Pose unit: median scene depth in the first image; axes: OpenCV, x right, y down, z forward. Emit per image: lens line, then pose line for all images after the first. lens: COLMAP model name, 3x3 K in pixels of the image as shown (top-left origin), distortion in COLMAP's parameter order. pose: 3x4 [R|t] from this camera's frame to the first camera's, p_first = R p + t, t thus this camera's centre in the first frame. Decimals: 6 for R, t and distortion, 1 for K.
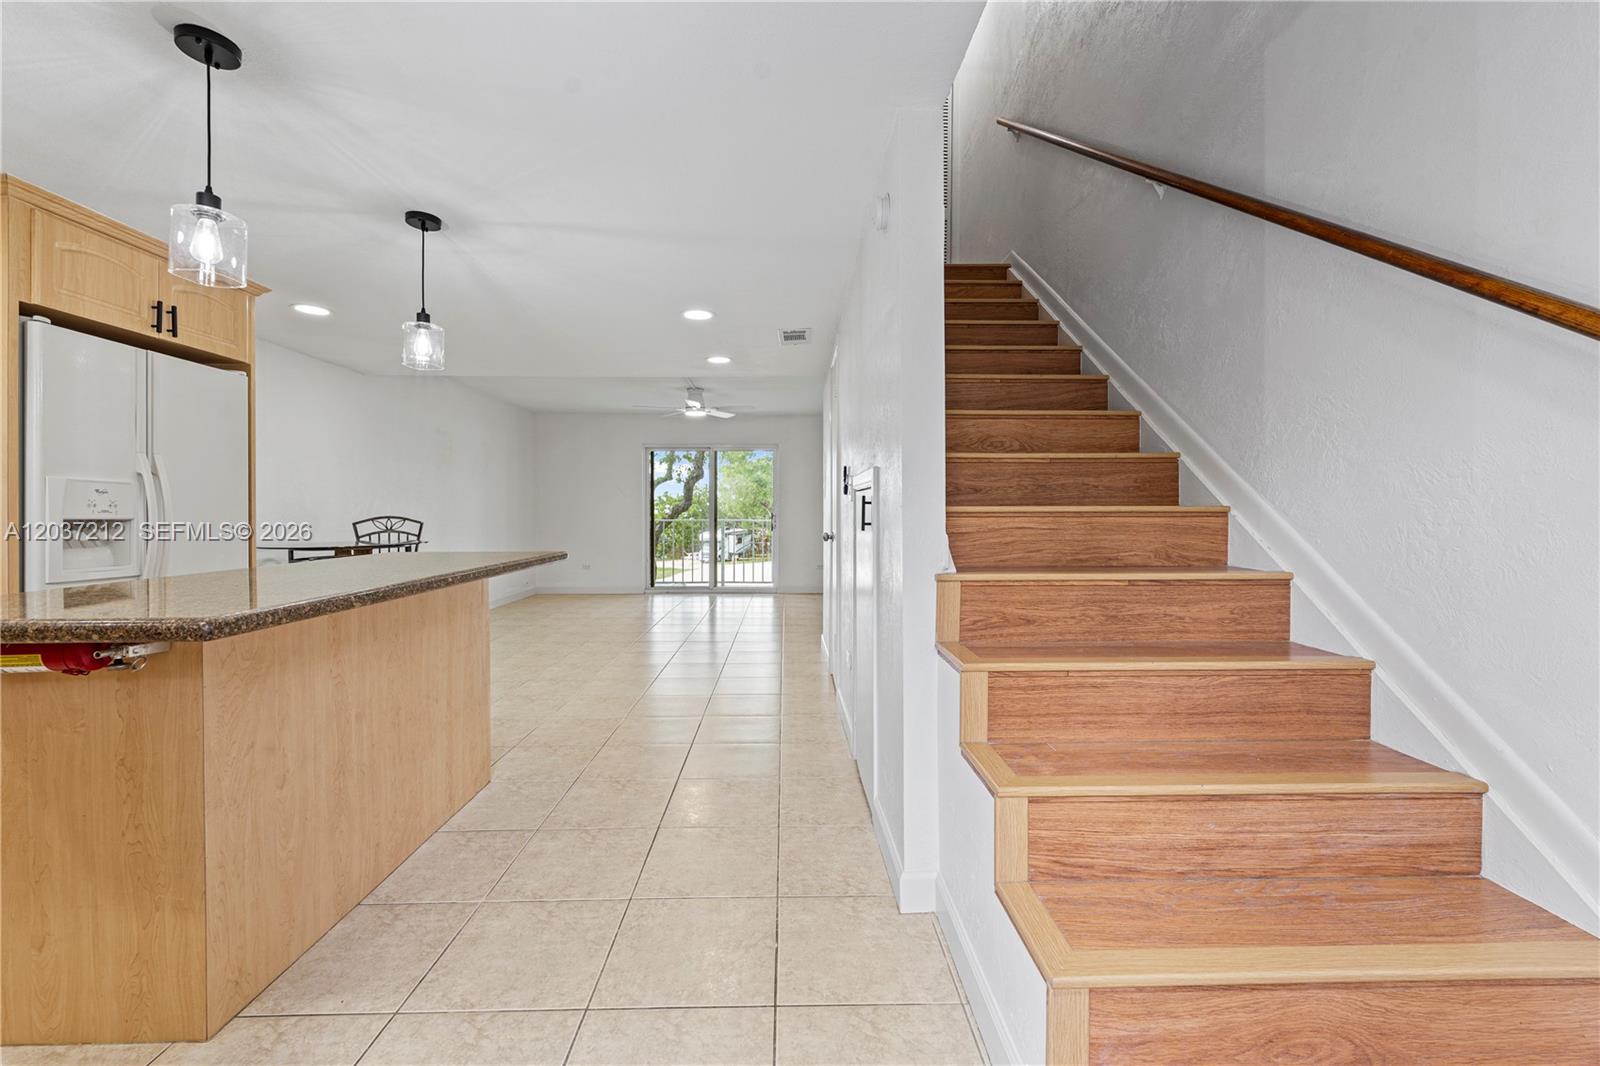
lens RADIAL K [[663.5, 0, 802.3], [0, 663.5, 514.2], [0, 0, 1]] dist [0.000912, 0.000183]
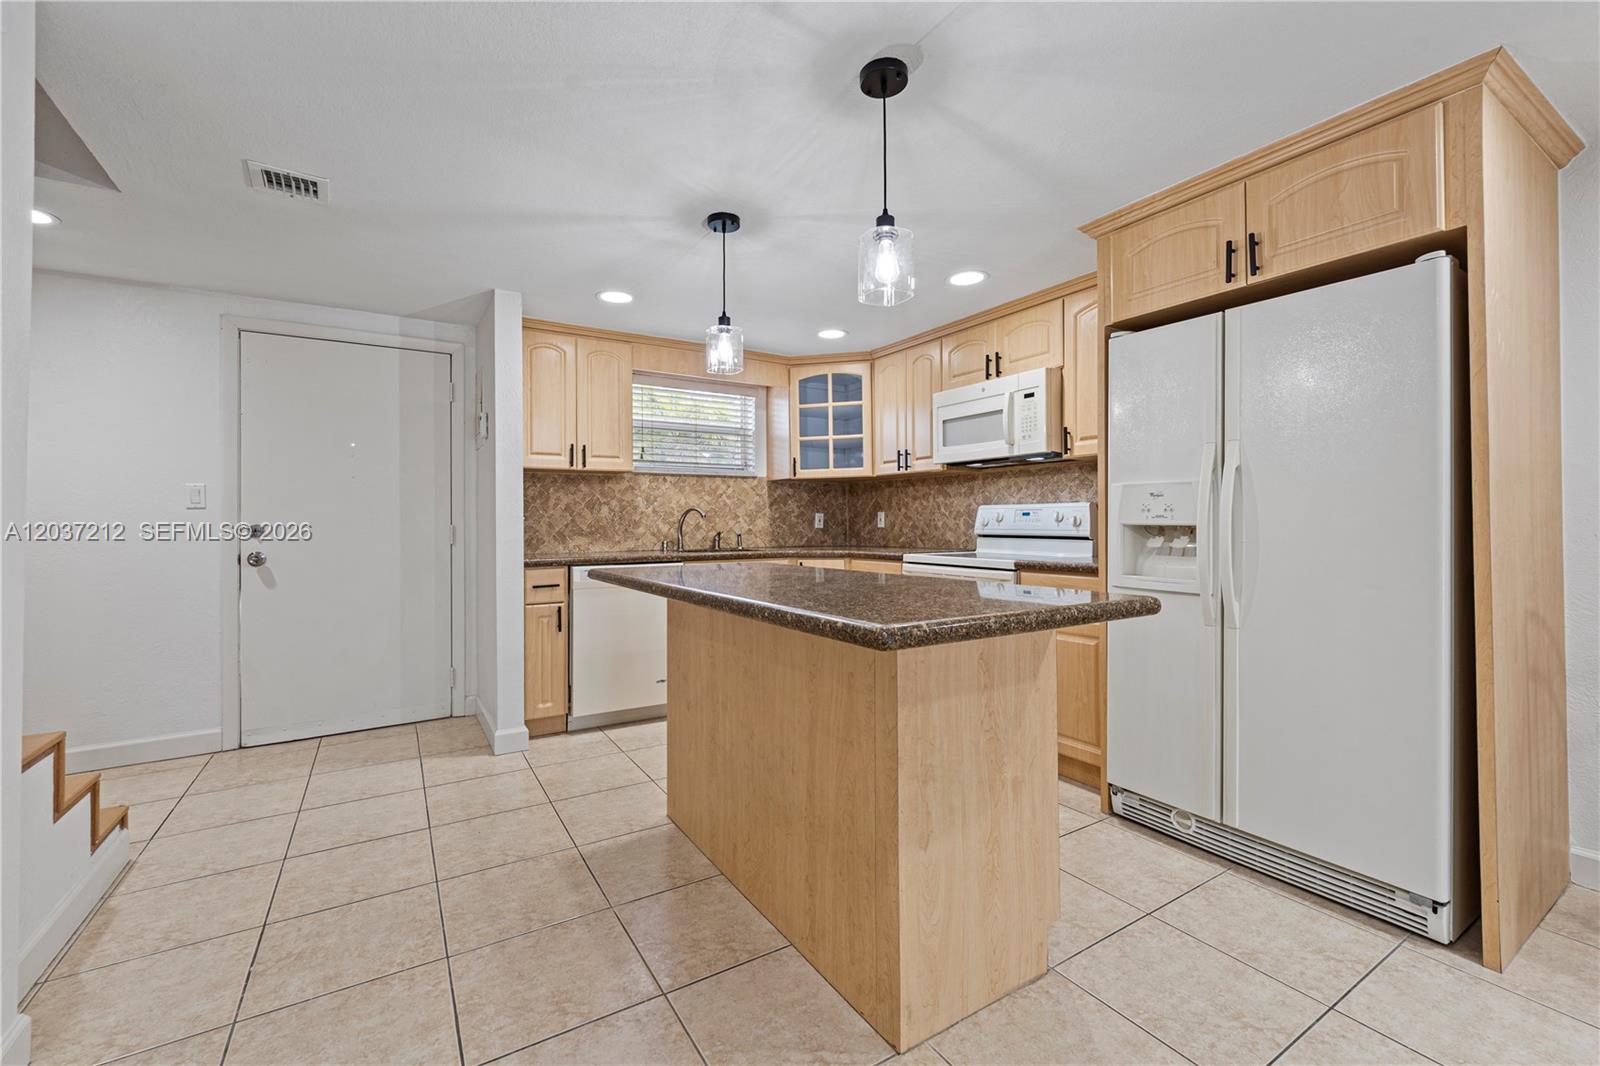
lens RADIAL K [[663.5, 0, 802.3], [0, 663.5, 514.2], [0, 0, 1]] dist [0.000912, 0.000183]
pose [[-0.860294, 0.005141, -0.509772, -0.162161], [0.009901, 0.999929, -0.006626, -0.005893], [0.509702, -0.010748, -0.860284, 1.515328]]
